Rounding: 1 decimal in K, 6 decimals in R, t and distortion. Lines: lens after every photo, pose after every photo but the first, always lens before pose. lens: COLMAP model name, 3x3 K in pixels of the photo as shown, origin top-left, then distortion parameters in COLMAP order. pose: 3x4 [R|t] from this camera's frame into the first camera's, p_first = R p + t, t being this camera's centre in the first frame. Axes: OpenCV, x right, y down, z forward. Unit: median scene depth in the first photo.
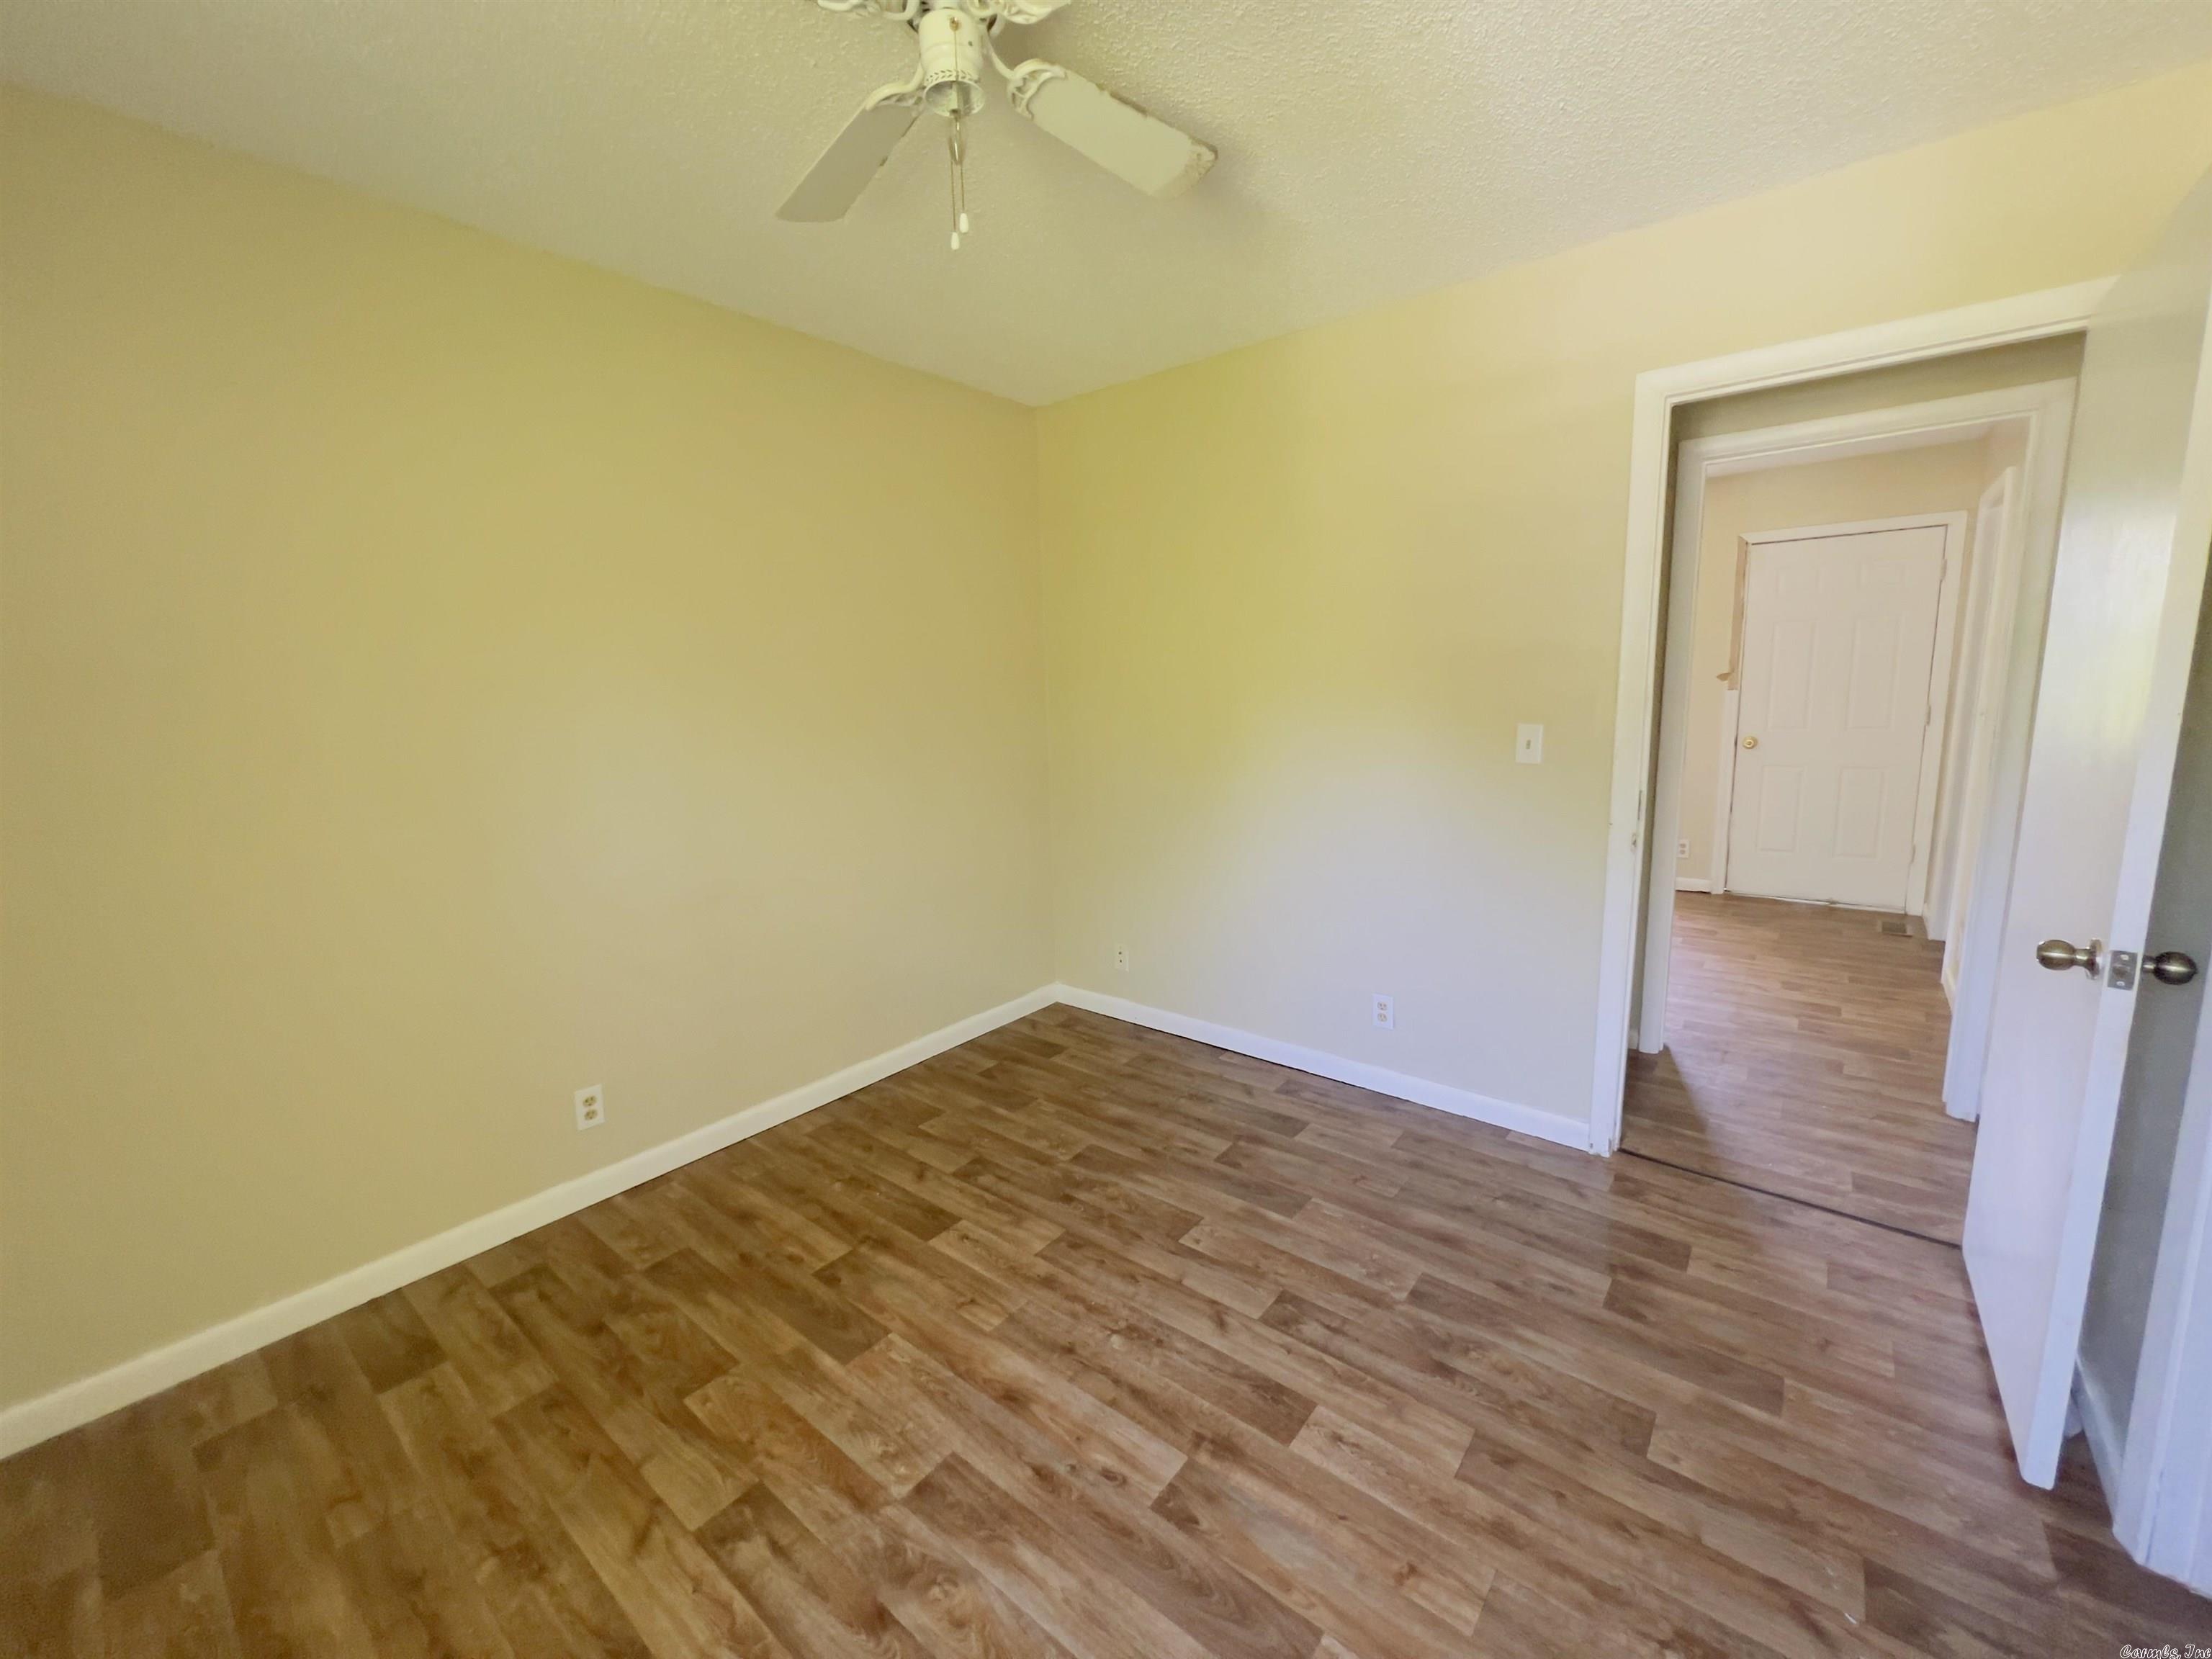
lens RADIAL K [[891.1, 0, 1113.0], [0, 891.1, 822.7], [0, 0, 1]] dist [-0.000772, -0.000414]
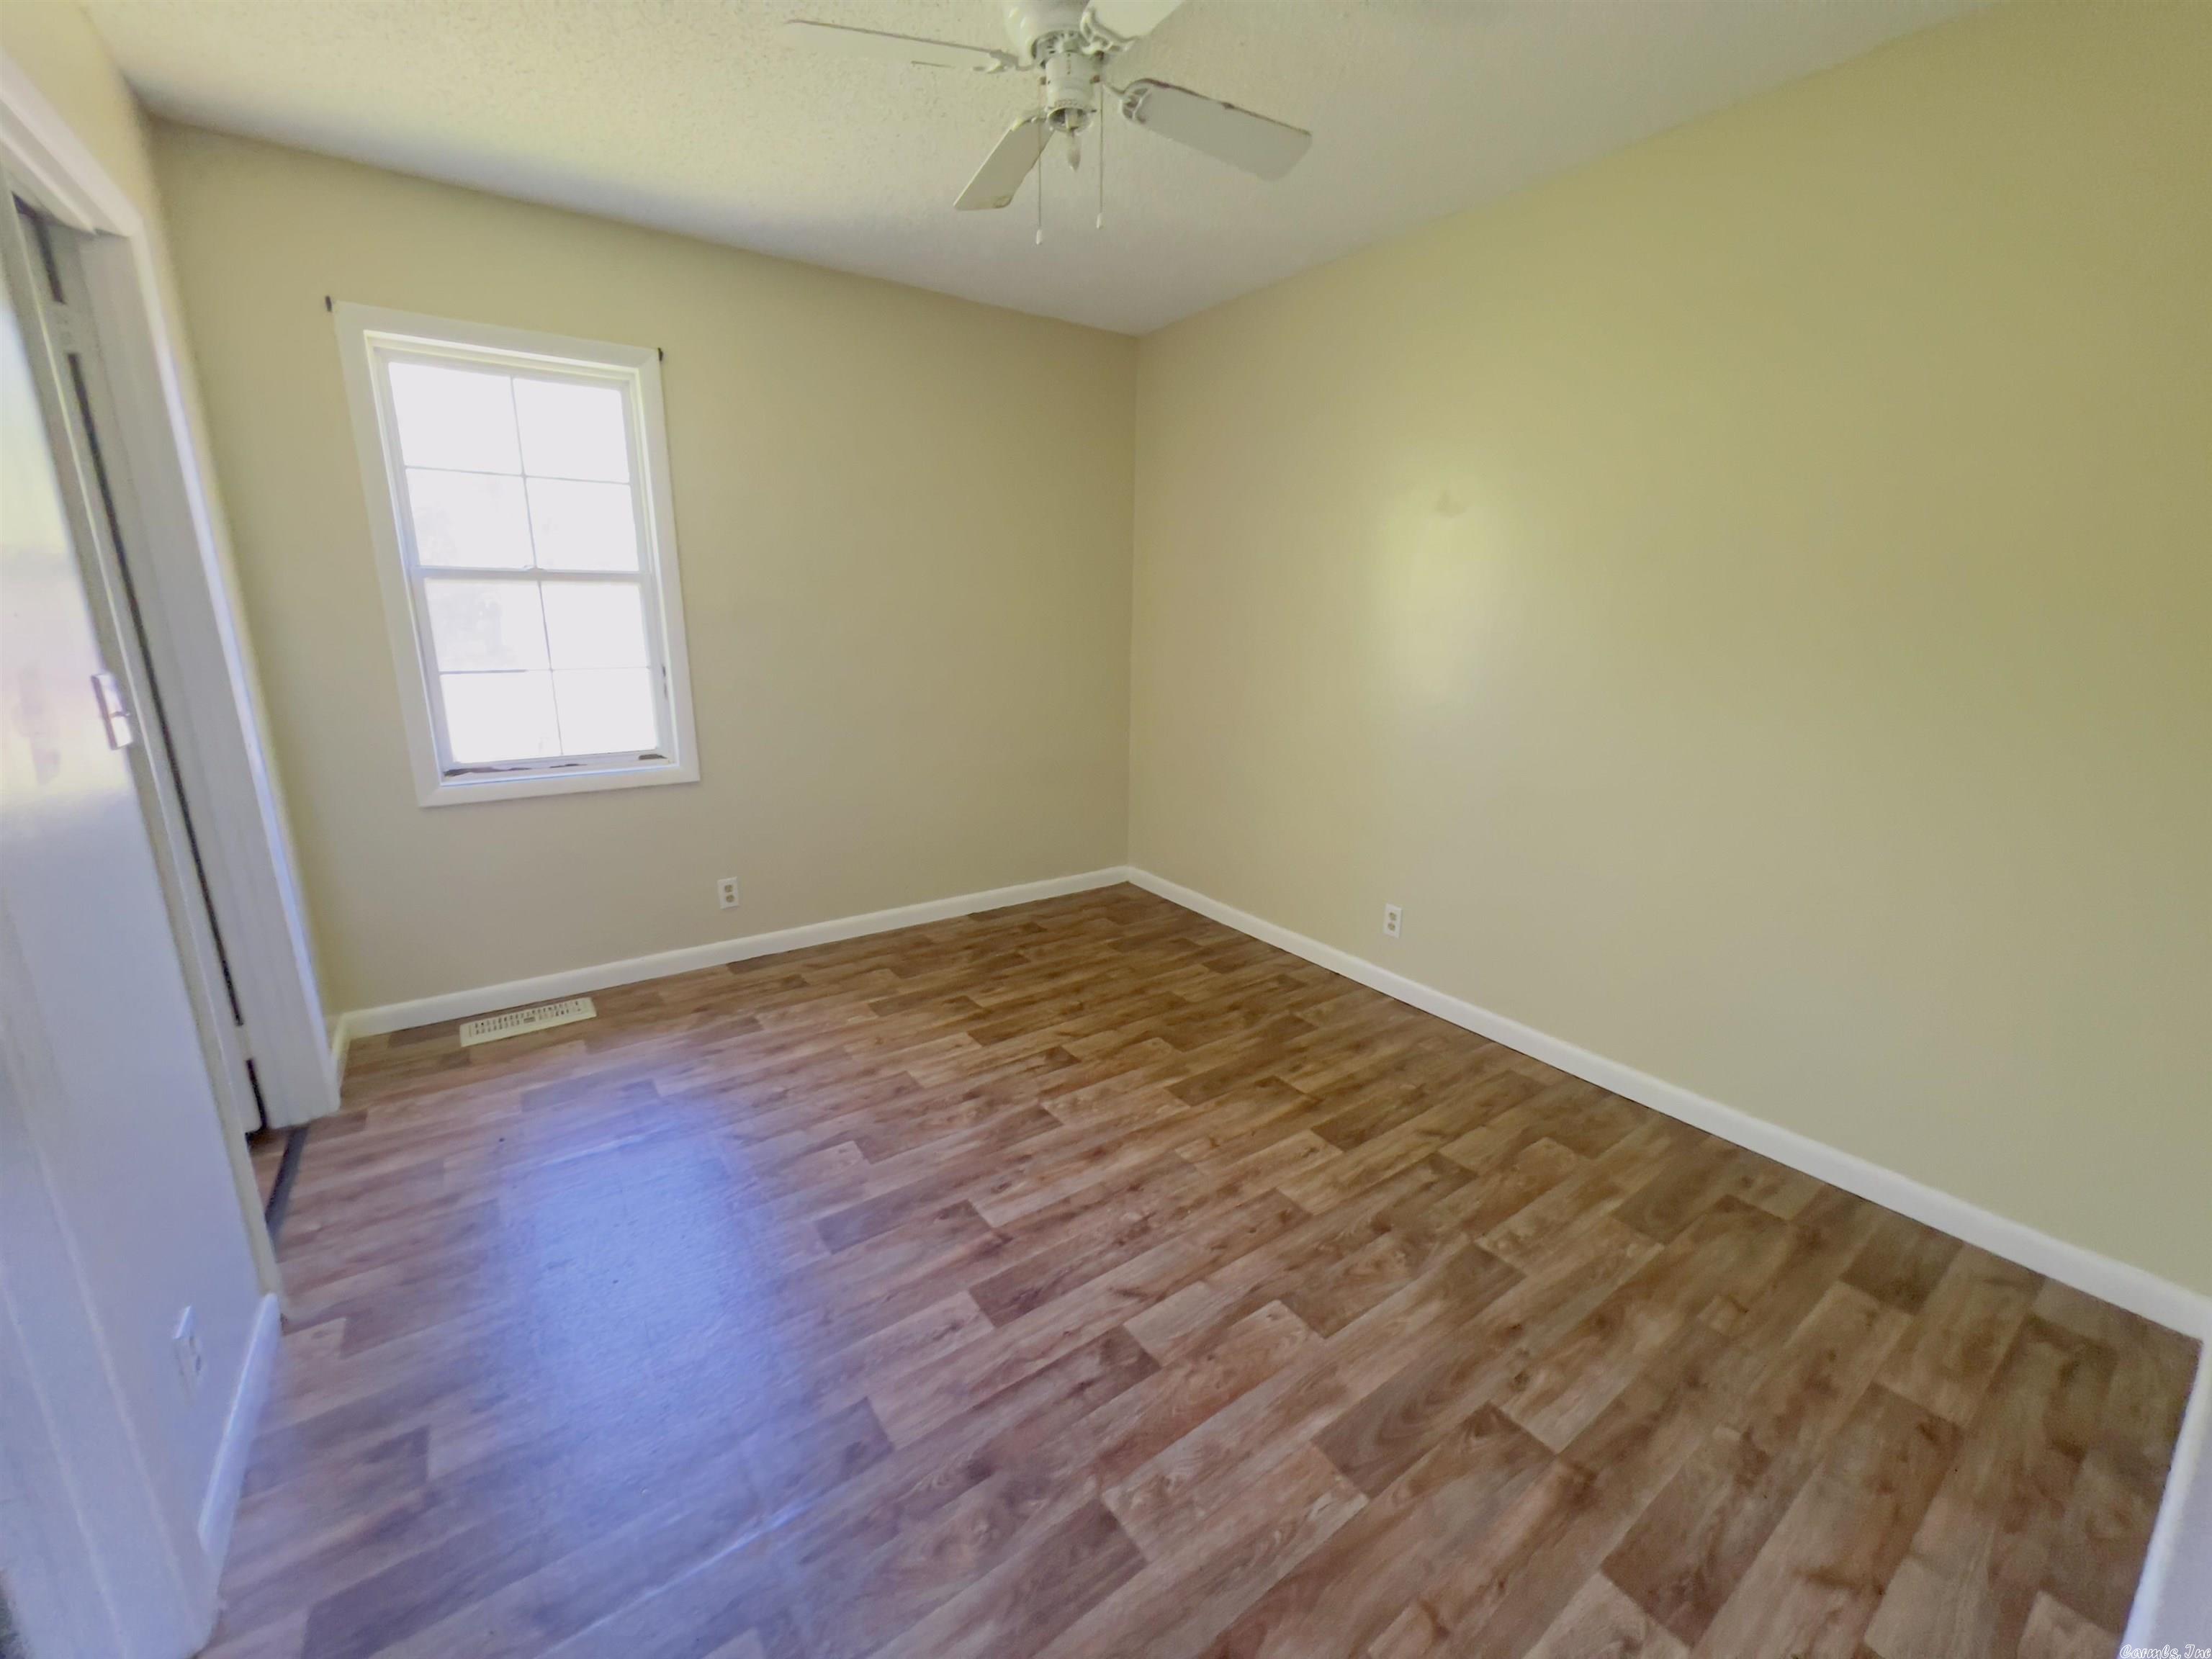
lens RADIAL K [[879.8, 0, 1112.2], [0, 879.8, 823.4], [0, 0, 1]] dist [-0.003937, -0.000128]
pose [[-0.270112, 0.256759, -0.927962, 0.856925], [-0.151045, 0.940554, 0.304210, -0.185448], [0.950907, 0.222335, -0.215273, 1.068356]]
